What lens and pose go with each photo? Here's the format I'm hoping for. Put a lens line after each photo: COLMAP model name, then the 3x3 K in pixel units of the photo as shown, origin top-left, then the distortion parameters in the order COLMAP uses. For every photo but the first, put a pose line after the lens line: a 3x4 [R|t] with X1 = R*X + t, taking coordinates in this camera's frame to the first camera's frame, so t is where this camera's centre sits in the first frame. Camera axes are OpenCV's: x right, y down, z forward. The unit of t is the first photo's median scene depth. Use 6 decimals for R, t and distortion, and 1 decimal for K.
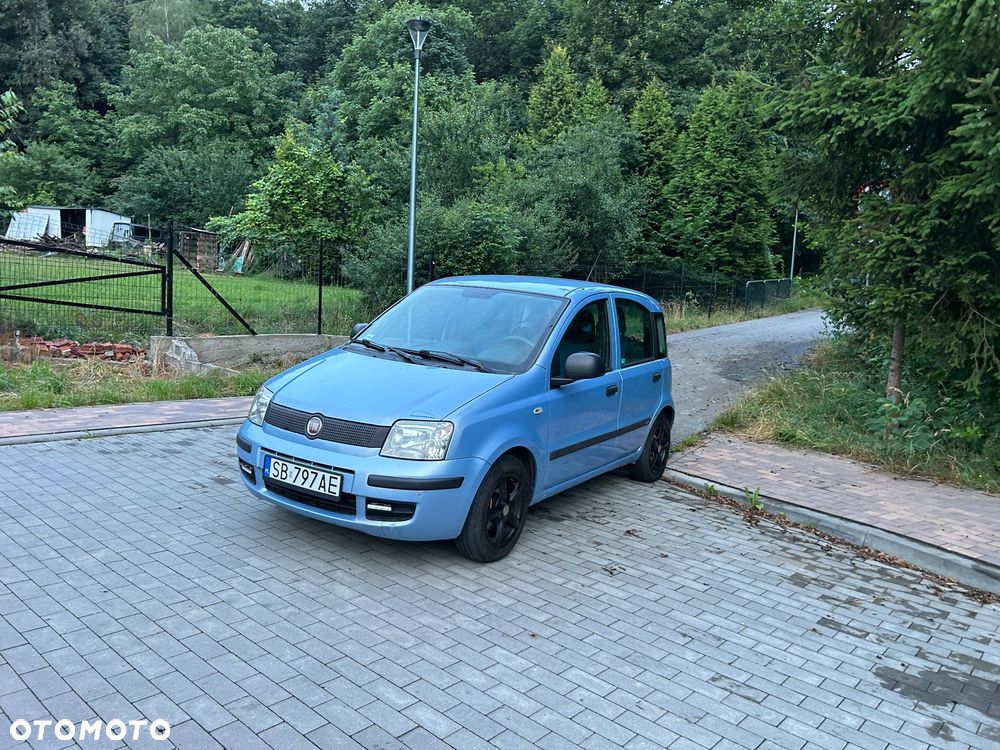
lens RADIAL K [[753.4, 0, 490.3], [0, 753.4, 382.2], [0, 0, 1]] dist [0.046530, -0.052720]
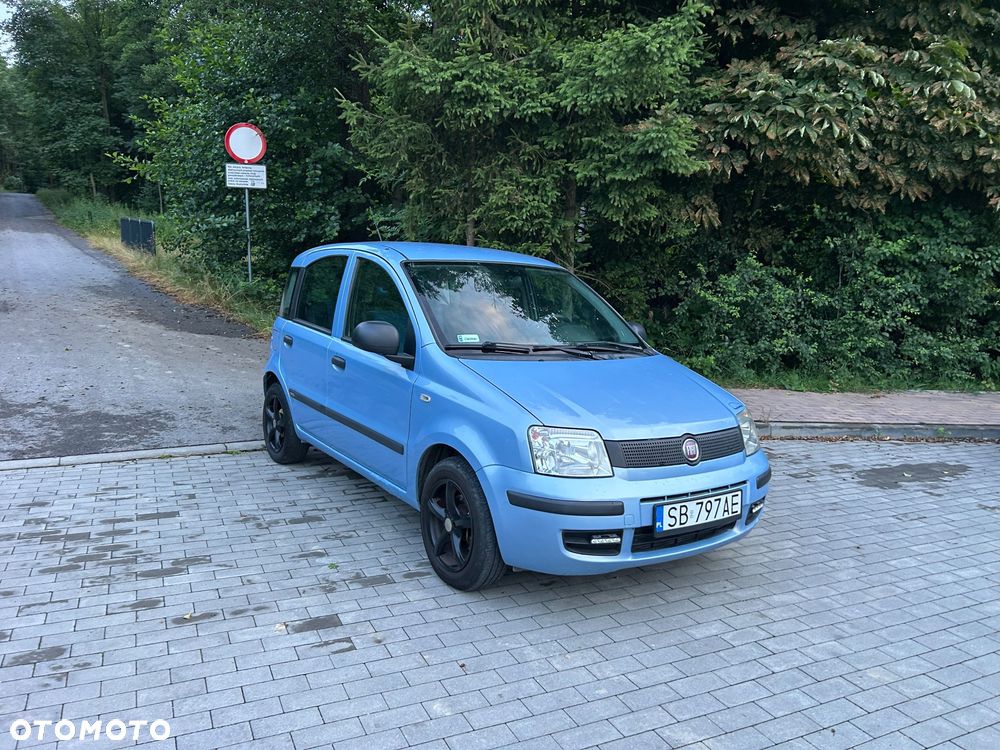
lens RADIAL K [[753.4, 0, 506.2], [0, 753.4, 369.0], [0, 0, 1]] dist [0.046530, -0.052720]
pose [[0.384747, -0.180133, 0.905275, -0.660588], [0.102092, 0.983060, 0.152220, -0.111764], [-0.917359, 0.033855, 0.396619, 0.533726]]
